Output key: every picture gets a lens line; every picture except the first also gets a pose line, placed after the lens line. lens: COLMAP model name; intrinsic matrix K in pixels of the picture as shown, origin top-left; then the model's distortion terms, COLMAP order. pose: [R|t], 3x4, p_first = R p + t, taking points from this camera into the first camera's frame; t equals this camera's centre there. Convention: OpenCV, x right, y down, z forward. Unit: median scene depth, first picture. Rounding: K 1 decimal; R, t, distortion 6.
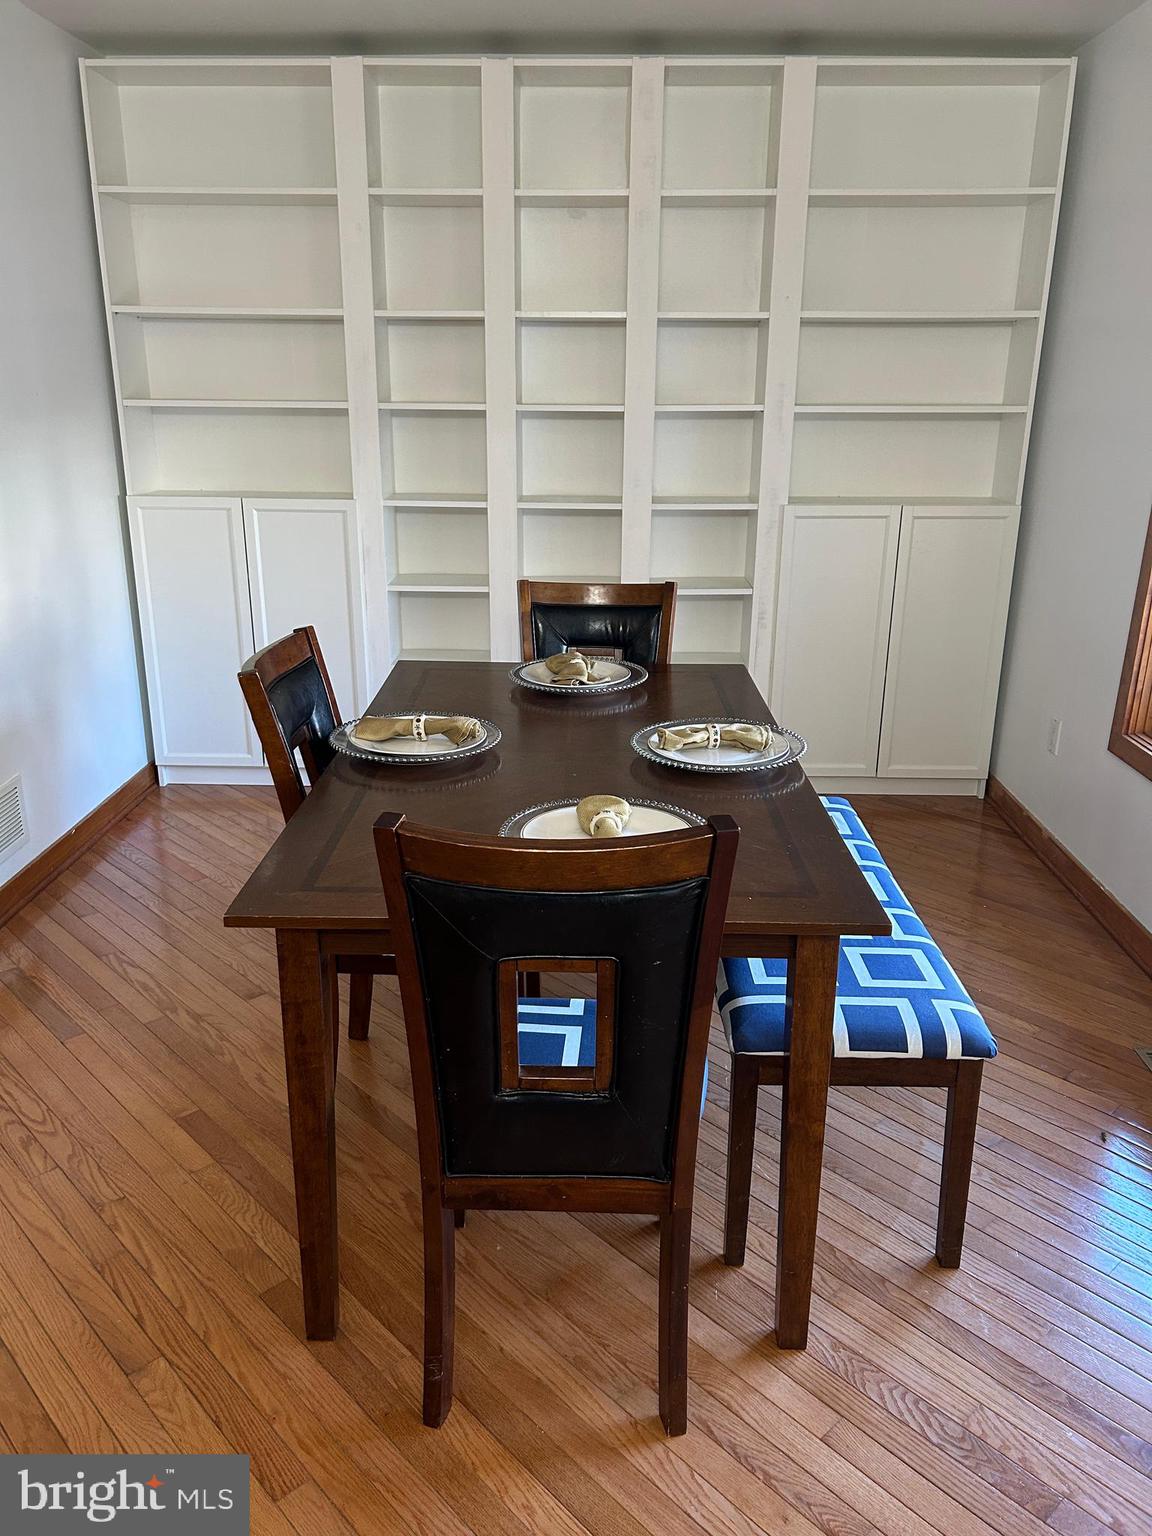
lens RADIAL K [[1147.7, 0, 576.0], [0, 1147.7, 768.0], [0, 0, 1]] dist [0.063389, -0.067124]
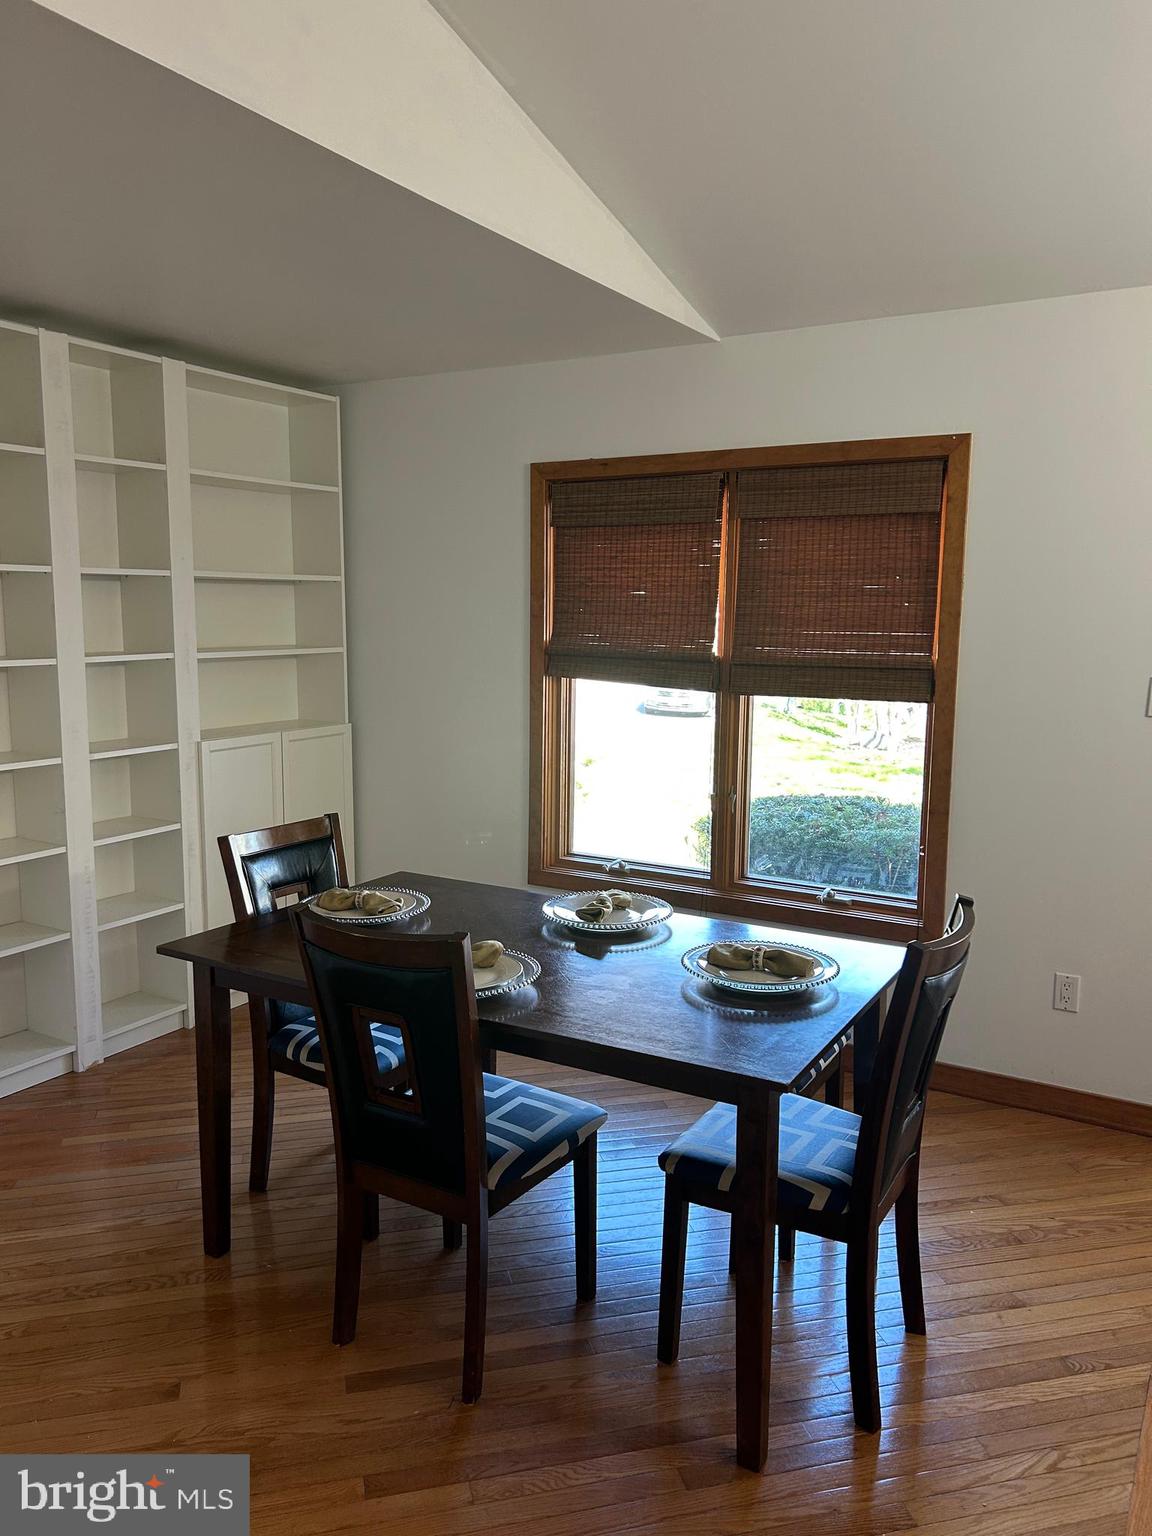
lens RADIAL K [[1168.1, 0, 579.7], [0, 1168.1, 785.2], [0, 0, 1]] dist [0.117960, -0.265748]
pose [[0.475224, -0.135824, 0.869318, -1.727903], [0.266920, 0.963707, 0.004656, -0.282602], [-0.838401, 0.229826, 0.494231, 0.491279]]
